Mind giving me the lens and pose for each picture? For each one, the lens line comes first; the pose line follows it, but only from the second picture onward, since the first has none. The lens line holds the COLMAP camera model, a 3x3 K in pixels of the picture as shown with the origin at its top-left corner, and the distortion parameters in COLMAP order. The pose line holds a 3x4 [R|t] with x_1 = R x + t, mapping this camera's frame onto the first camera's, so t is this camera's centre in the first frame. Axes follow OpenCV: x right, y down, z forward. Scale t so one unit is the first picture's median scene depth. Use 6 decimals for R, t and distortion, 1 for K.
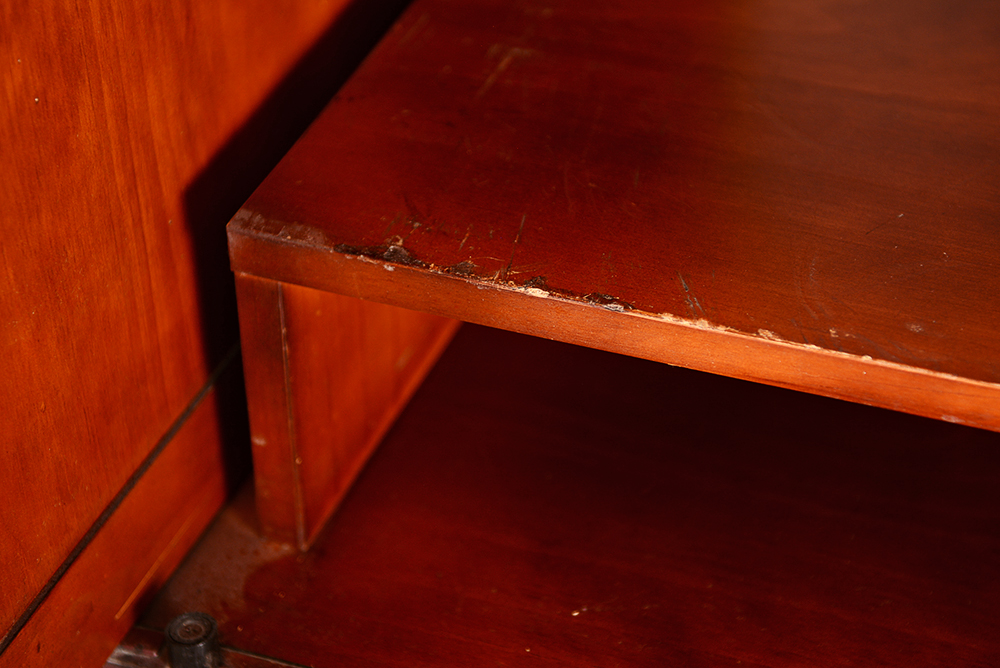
lens RADIAL K [[2393.7, 0, 500.0], [0, 2393.7, 334.0], [0, 0, 1]] dist [0.076883, 0.269957]
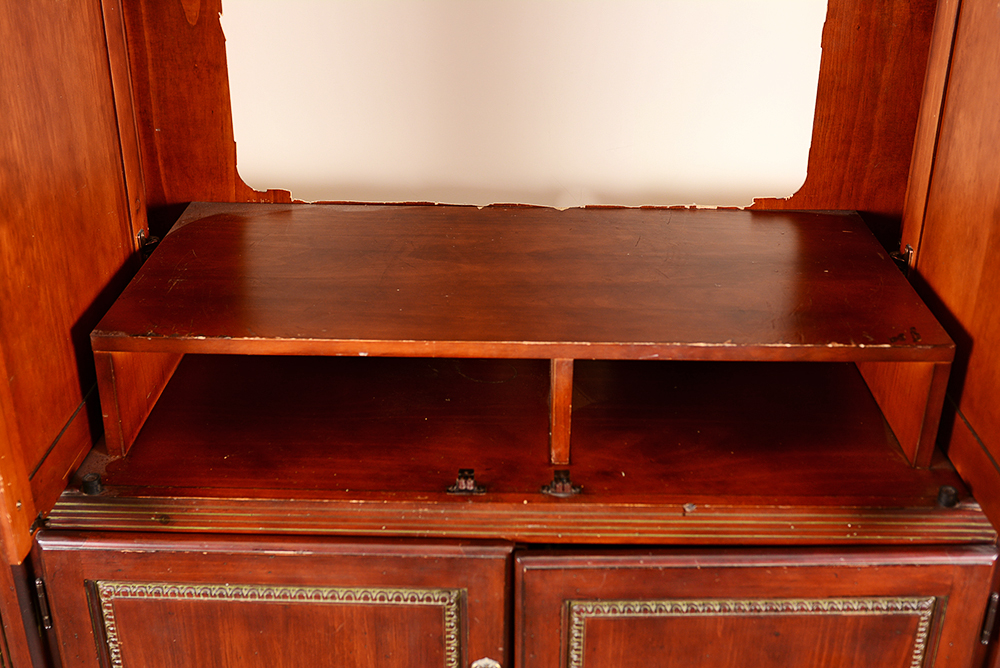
lens RADIAL K [[1172.7, 0, 500.0], [0, 1172.7, 334.0], [0, 0, 1]] dist [-0.015132, -0.019525]
pose [[0.937112, -0.115441, 0.329385, -0.114280], [0.177408, 0.970261, -0.164680, 0.279218], [-0.300579, 0.212760, 0.929723, -0.491445]]
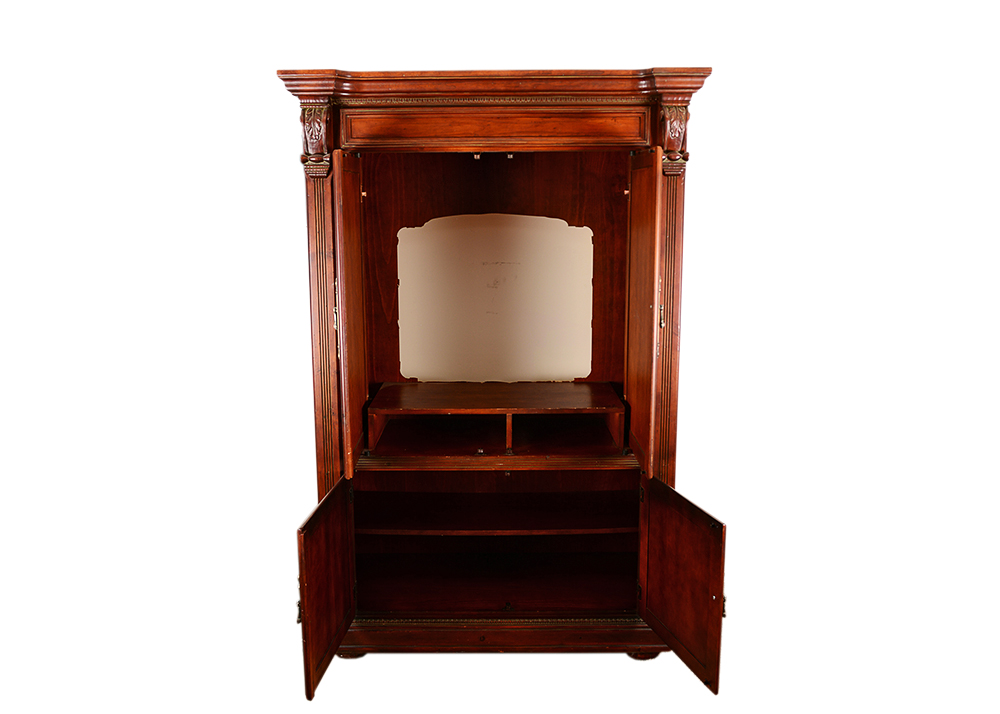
lens RADIAL K [[811.6, 0, 492.1], [0, 811.6, 327.0], [0, 0, 1]] dist [-0.053558, -0.001488]
pose [[0.932210, -0.027242, 0.360891, -0.827082], [0.195019, 0.877822, -0.437489, 1.214082], [-0.304880, 0.478212, 0.823627, -2.061342]]
